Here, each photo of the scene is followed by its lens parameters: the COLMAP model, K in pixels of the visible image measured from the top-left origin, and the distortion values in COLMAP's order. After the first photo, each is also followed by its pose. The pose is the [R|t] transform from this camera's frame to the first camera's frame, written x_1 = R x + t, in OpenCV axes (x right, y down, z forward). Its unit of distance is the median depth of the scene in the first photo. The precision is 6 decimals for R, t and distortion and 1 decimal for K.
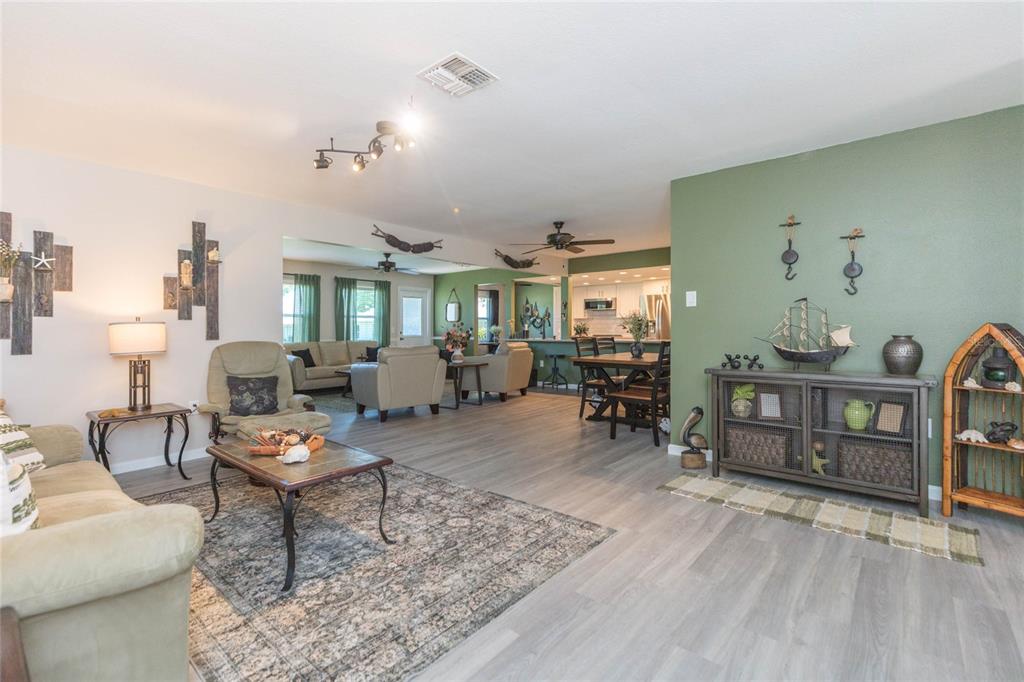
lens RADIAL K [[456.8, 0, 510.1], [0, 456.8, 334.6], [0, 0, 1]] dist [0.000513, 0.000149]
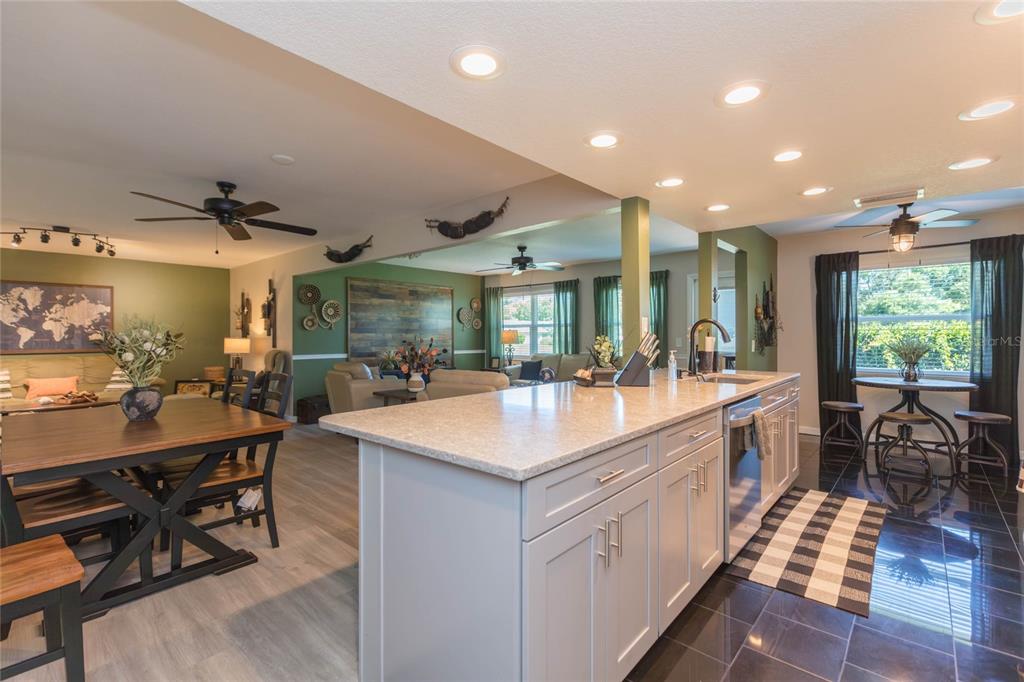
lens RADIAL K [[456.8, 0, 514.9], [0, 456.8, 337.3], [0, 0, 1]] dist [0.000513, 0.000149]
pose [[-0.013359, 0.009513, -0.999866, 1.532074], [-0.007689, 0.999924, 0.009616, -0.078365], [0.999881, 0.007817, -0.013285, 2.905044]]
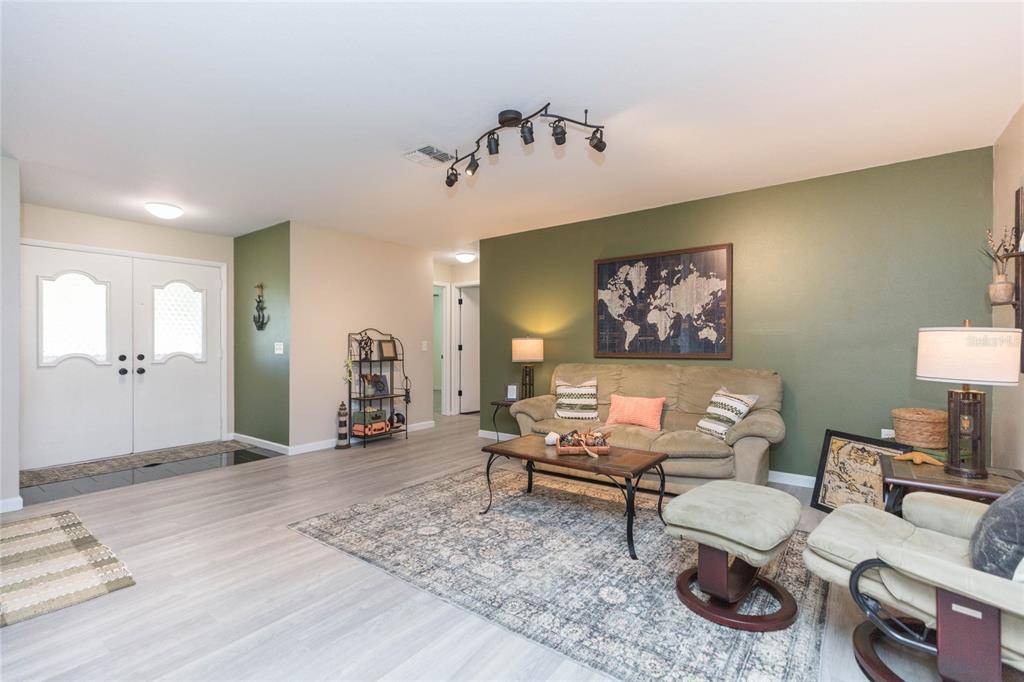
lens RADIAL K [[456.8, 0, 520.6], [0, 456.8, 343.7], [0, 0, 1]] dist [0.000513, 0.000149]
pose [[-0.997024, 0.007369, -0.076737, -0.239265], [0.006373, 0.999892, 0.013221, -0.028705], [0.076826, 0.012692, -0.996964, 2.002574]]
